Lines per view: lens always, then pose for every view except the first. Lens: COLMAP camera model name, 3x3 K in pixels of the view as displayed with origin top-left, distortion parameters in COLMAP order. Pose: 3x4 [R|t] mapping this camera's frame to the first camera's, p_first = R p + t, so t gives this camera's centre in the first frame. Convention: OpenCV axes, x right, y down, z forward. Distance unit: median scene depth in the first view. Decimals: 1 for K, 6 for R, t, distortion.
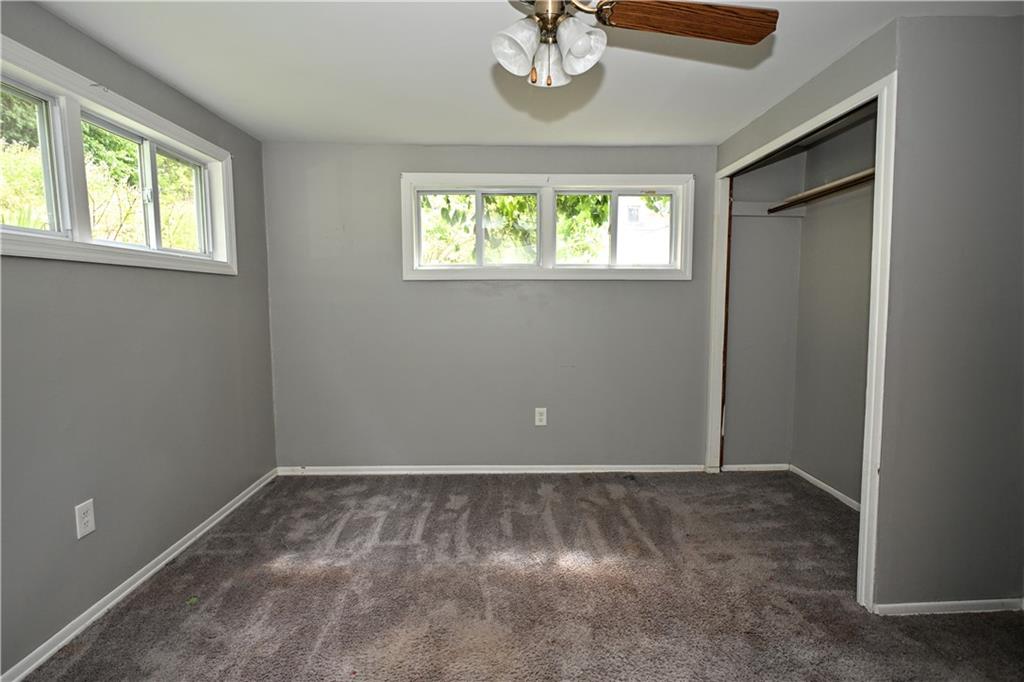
lens RADIAL K [[508.1, 0, 514.0], [0, 508.1, 340.0], [0, 0, 1]] dist [0.003816, 0.001684]
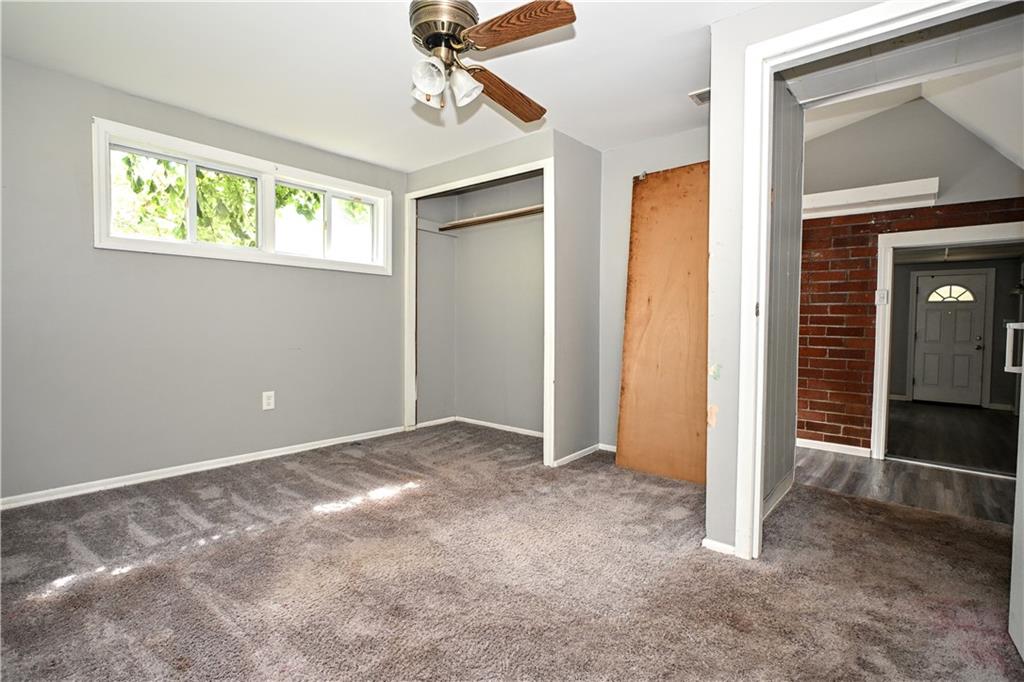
lens RADIAL K [[508.1, 0, 504.9], [0, 508.1, 341.3], [0, 0, 1]] dist [0.003816, 0.001684]
pose [[0.664633, -0.016538, 0.746987, -0.436906], [0.056733, 0.997986, -0.028384, 0.102091], [-0.745013, 0.061244, 0.664233, -0.019838]]
